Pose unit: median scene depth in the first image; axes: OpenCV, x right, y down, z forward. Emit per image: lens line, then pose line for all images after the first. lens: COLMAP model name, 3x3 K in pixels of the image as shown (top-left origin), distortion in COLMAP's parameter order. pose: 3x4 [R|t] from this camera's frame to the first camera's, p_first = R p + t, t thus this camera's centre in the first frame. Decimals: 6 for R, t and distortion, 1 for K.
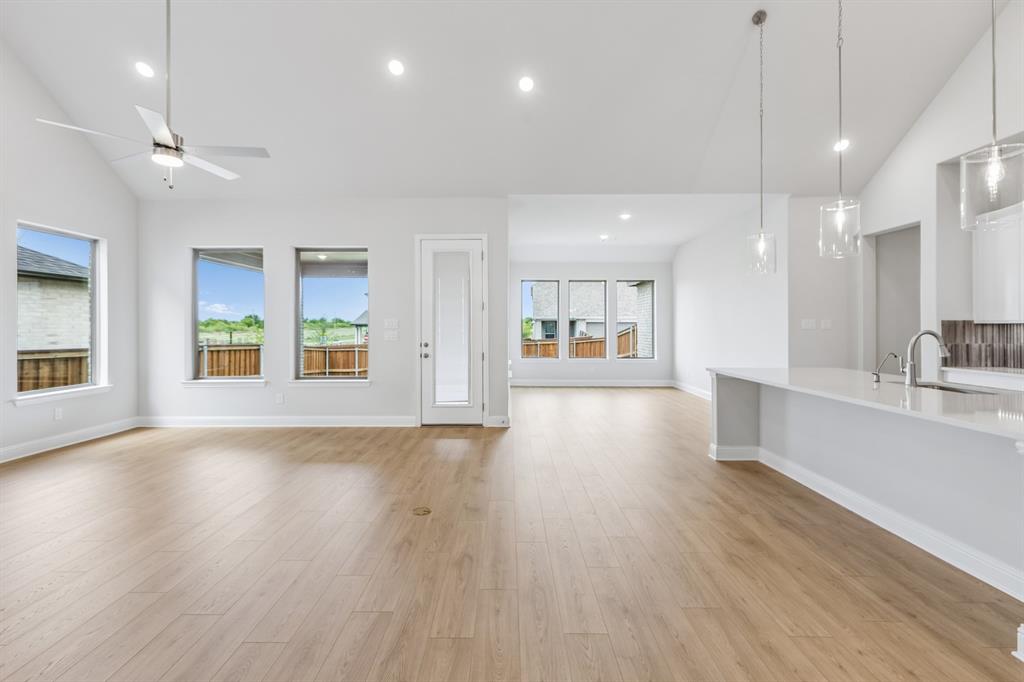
lens RADIAL K [[465.7, 0, 510.0], [0, 465.7, 333.3], [0, 0, 1]] dist [0.001510, 0.000110]
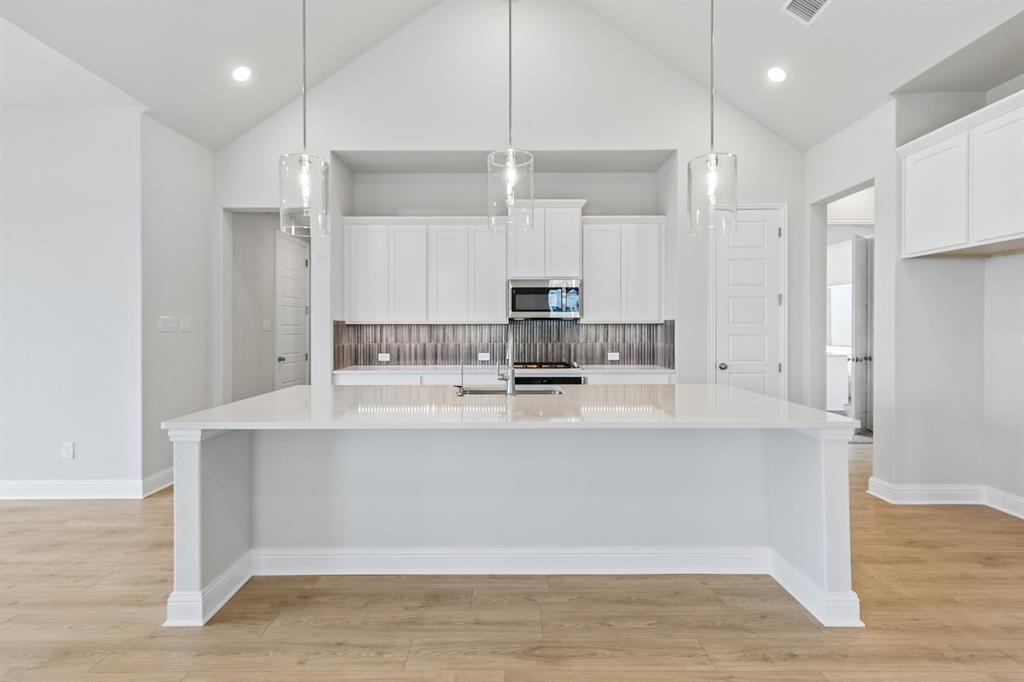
lens RADIAL K [[465.7, 0, 510.9], [0, 465.7, 332.0], [0, 0, 1]] dist [0.001510, 0.000110]
pose [[0.006550, -0.013105, 0.999893, -0.008577], [0.016596, 0.999778, 0.012995, -0.016480], [-0.999841, 0.016510, 0.006766, 0.974329]]
